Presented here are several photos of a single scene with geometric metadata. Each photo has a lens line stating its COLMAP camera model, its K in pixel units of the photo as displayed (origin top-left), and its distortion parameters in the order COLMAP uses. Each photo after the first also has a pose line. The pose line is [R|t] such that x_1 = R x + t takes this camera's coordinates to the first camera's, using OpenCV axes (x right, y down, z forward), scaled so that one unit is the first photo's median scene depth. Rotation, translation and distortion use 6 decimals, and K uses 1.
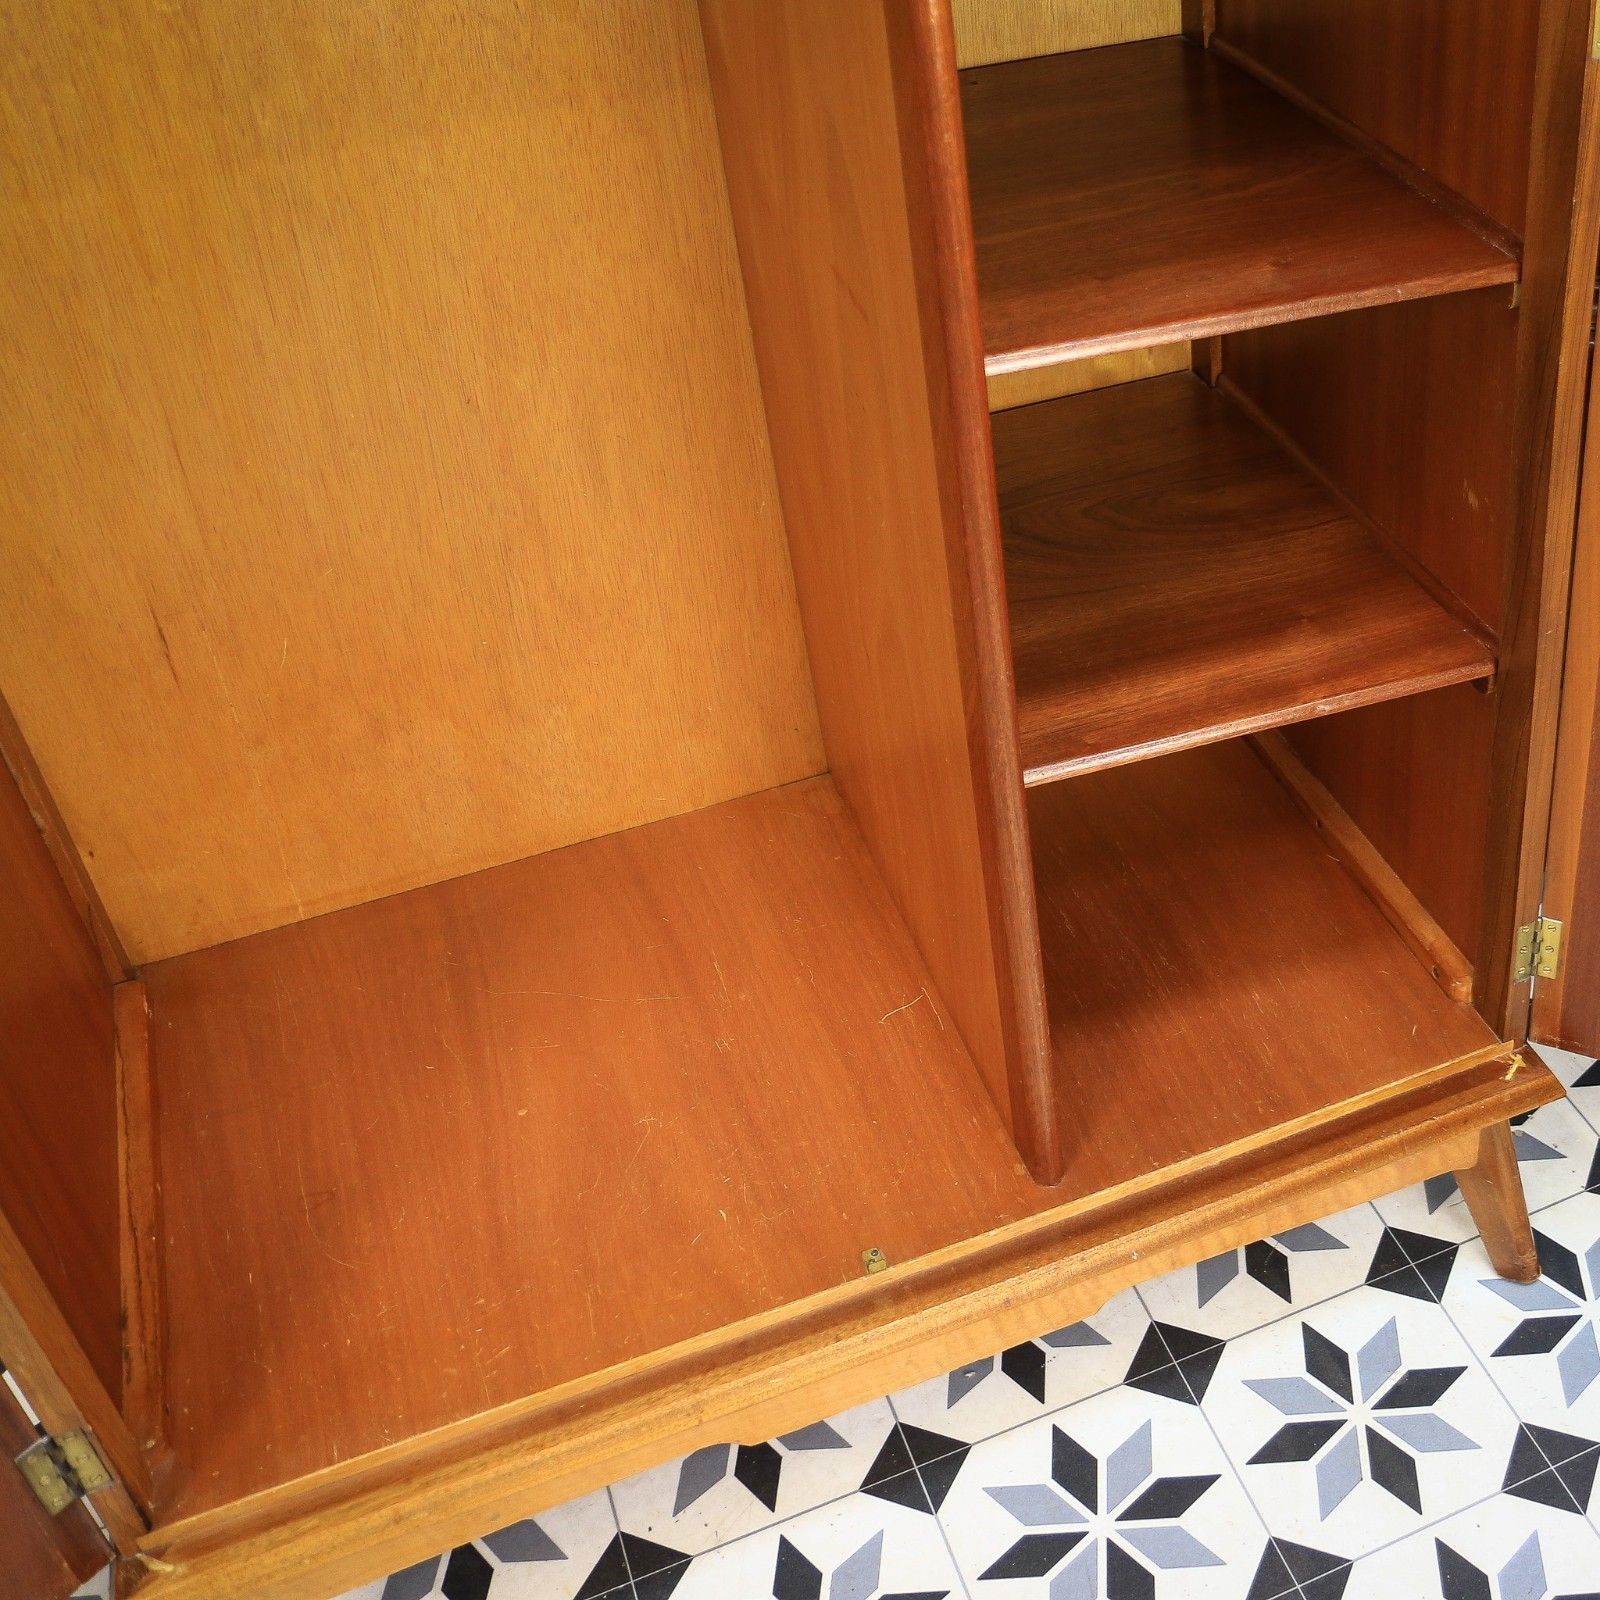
lens RADIAL K [[2012.5, 0, 1286.6], [0, 2012.5, 724.0], [0, 0, 1]] dist [-0.098234, 0.085522]
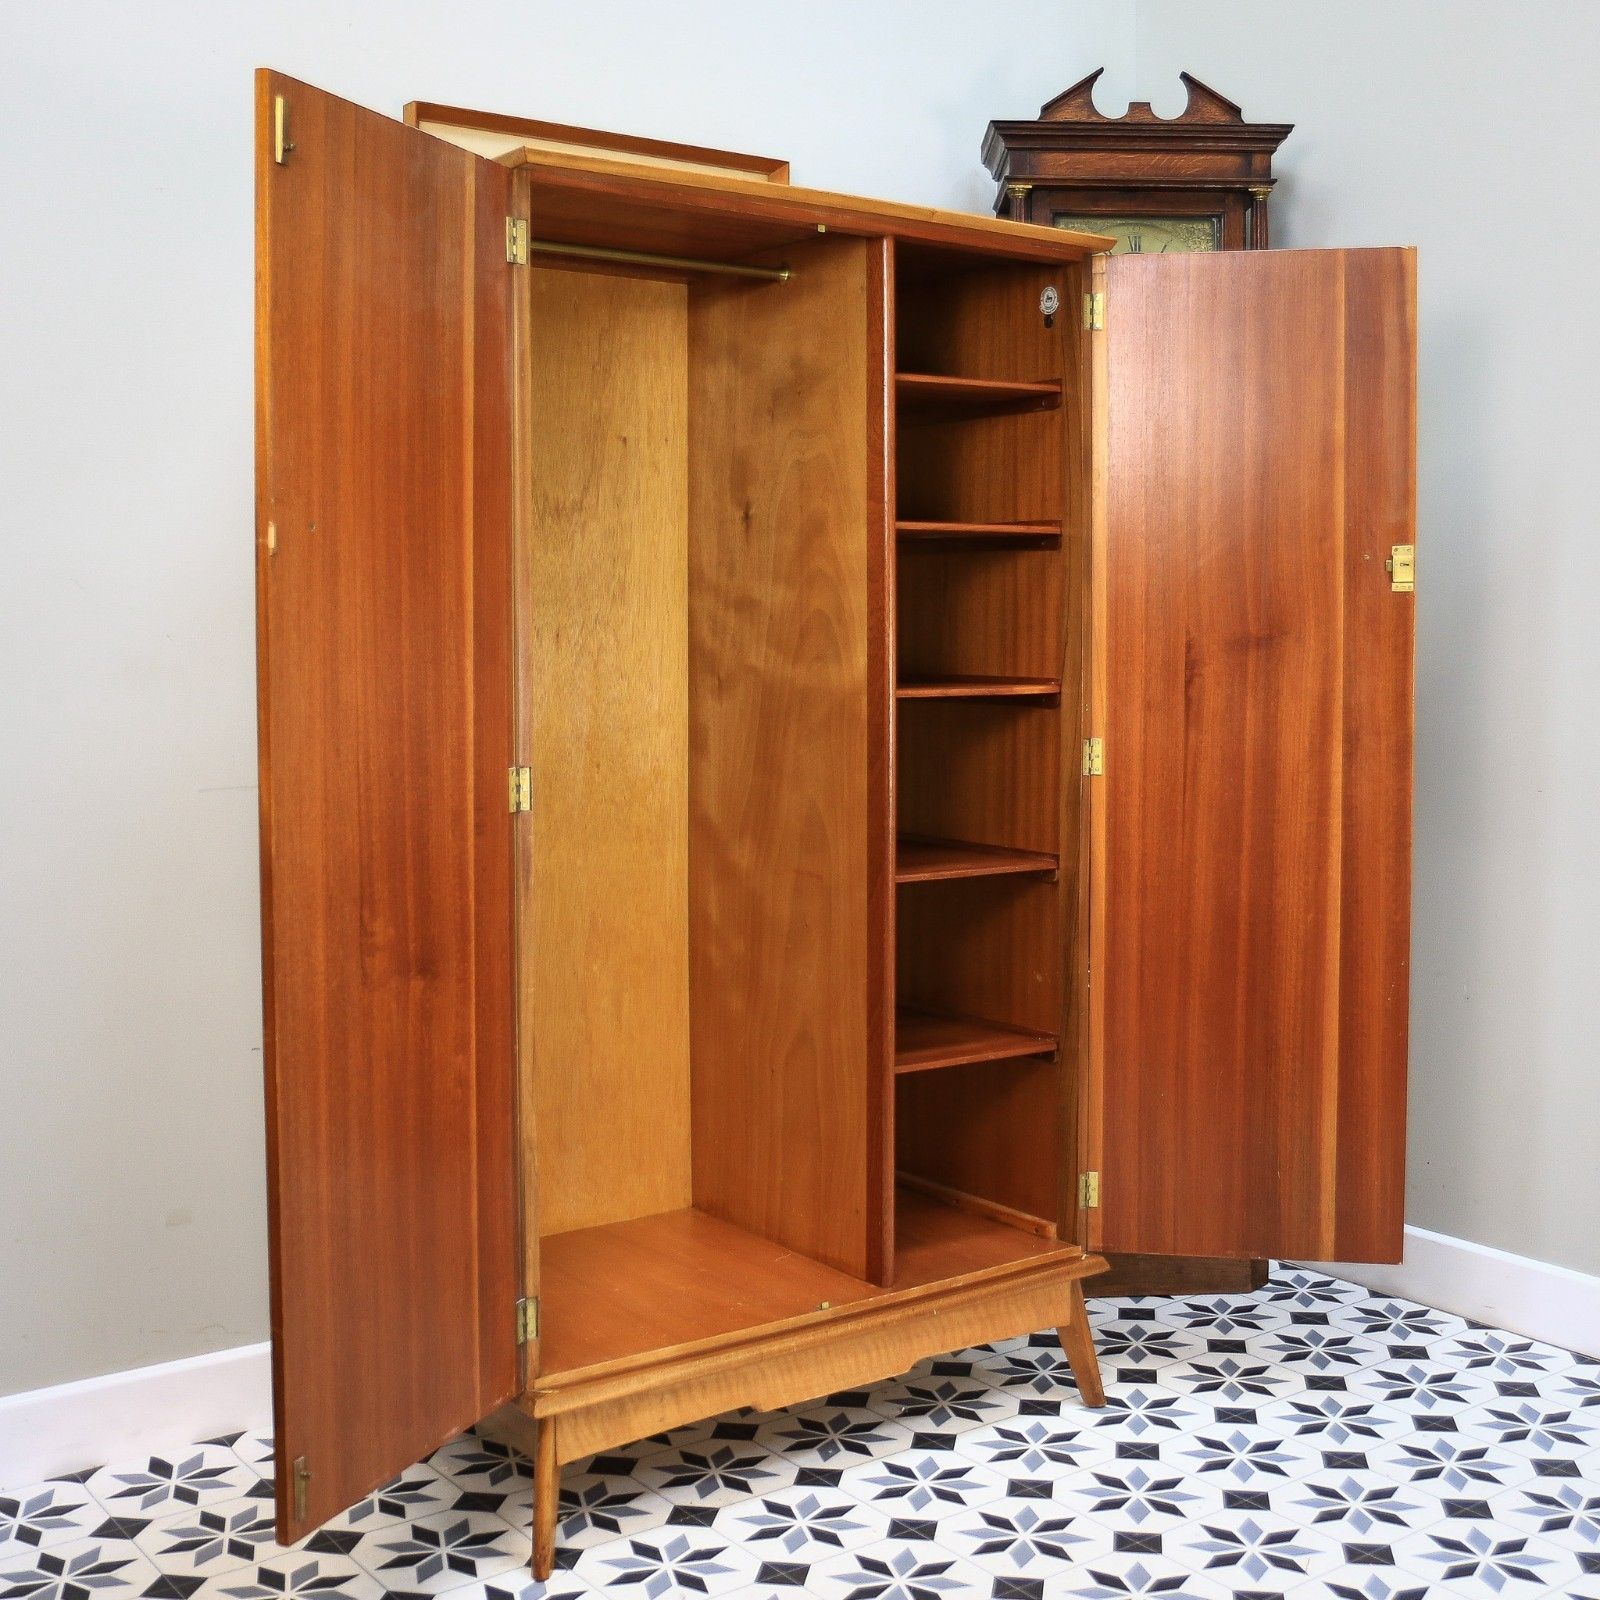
lens RADIAL K [[2057.4, 0, 911.5], [0, 2057.4, 745.4], [0, 0, 1]] dist [-0.103009, 0.089266]
pose [[0.978082, -0.007258, 0.208092, -0.511204], [0.119782, 0.837079, -0.533808, 0.856913], [-0.170315, 0.547034, 0.819601, -1.021282]]
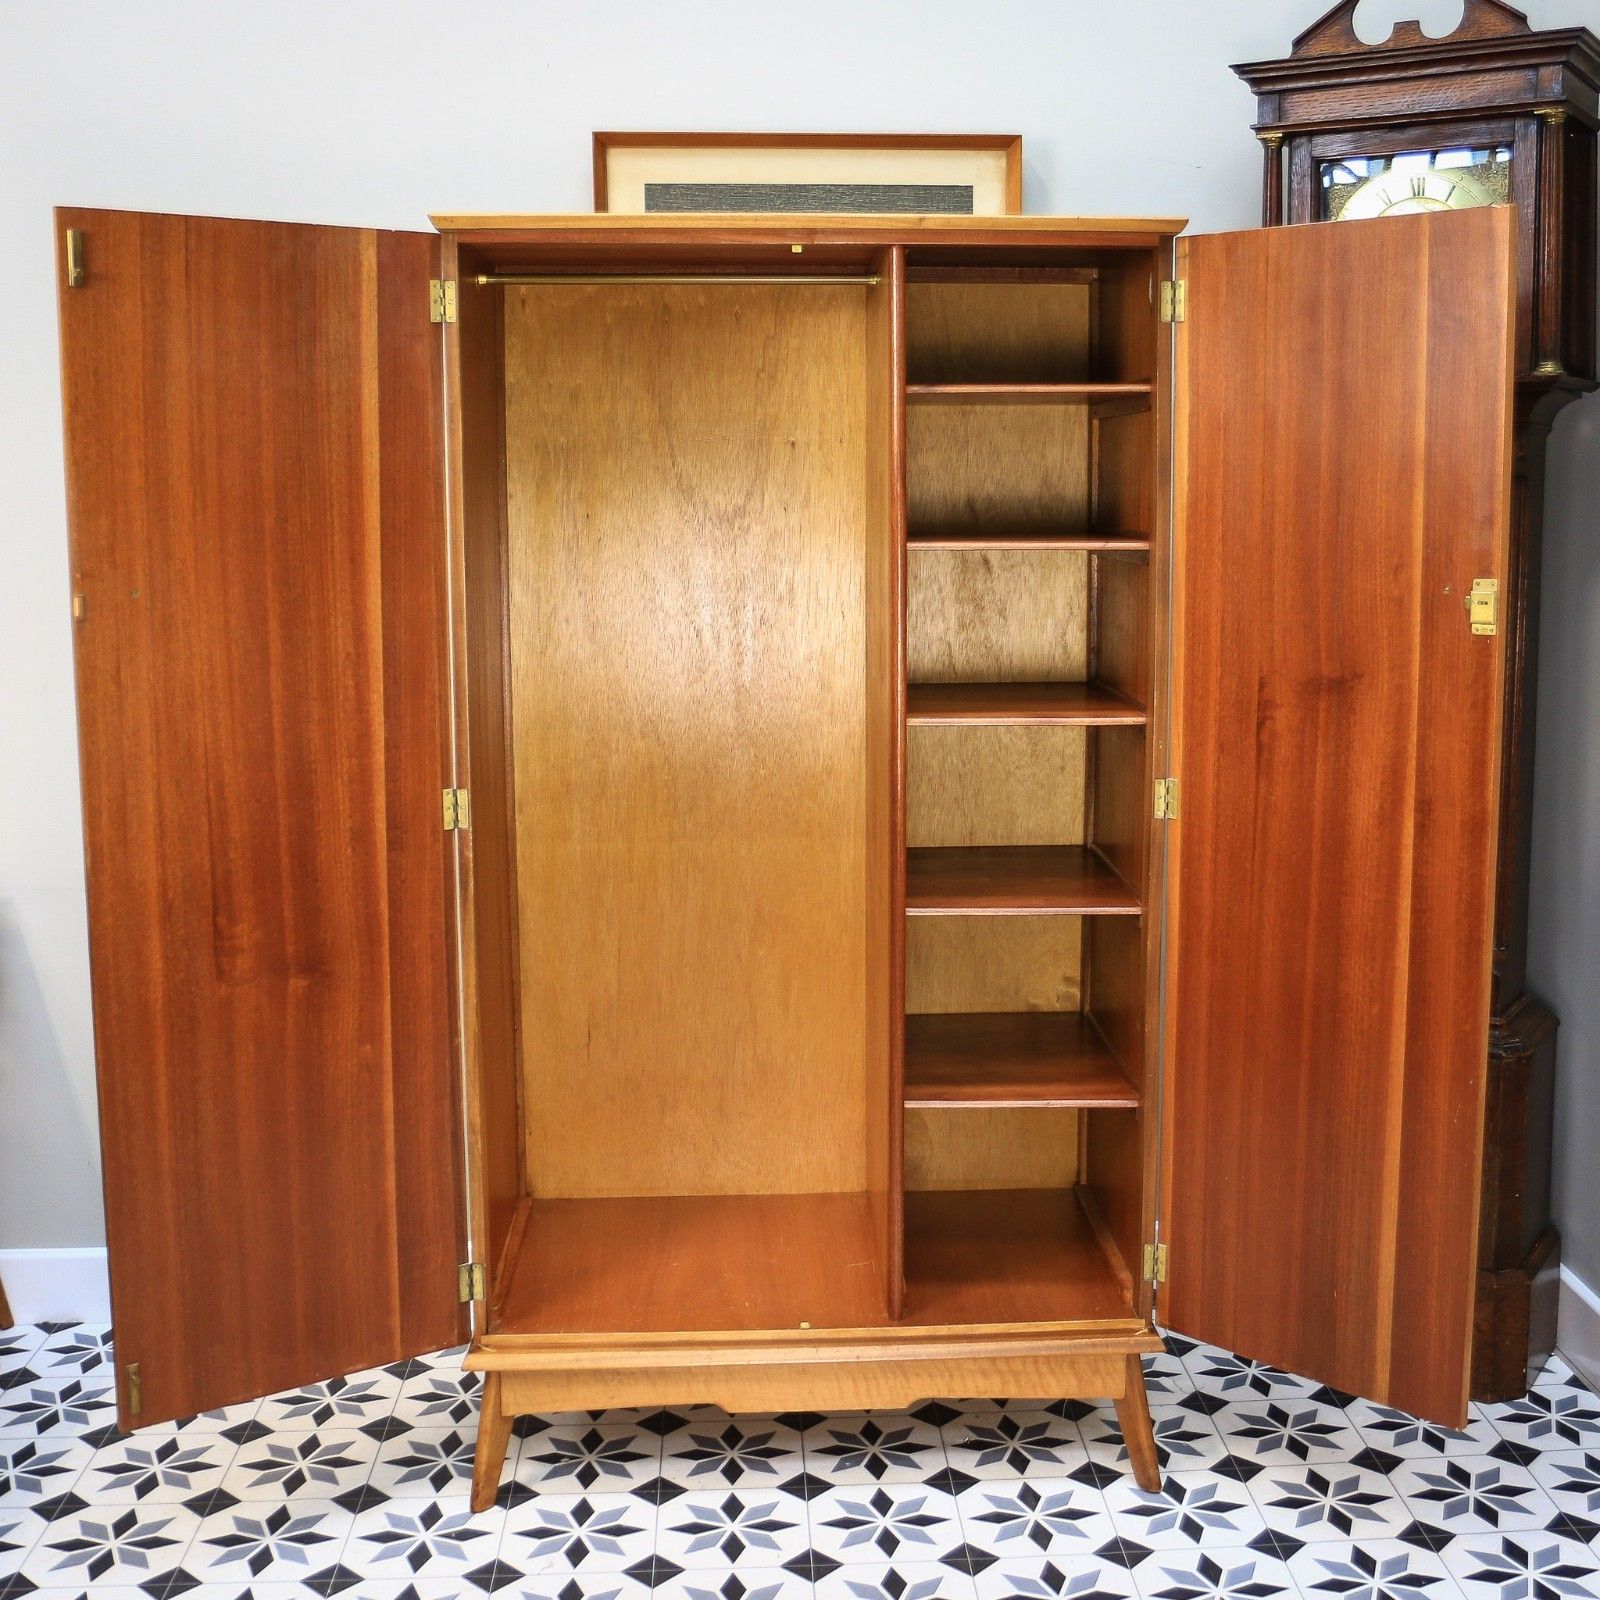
lens RADIAL K [[2003.3, 0, 876.2], [0, 2003.3, 752.6], [0, 0, 1]] dist [-0.102721, 0.092991]
pose [[0.924625, 0.055344, -0.376837, 0.579164], [-0.228731, 0.871798, -0.433187, 0.584414], [0.304551, 0.486729, 0.818745, -0.936292]]
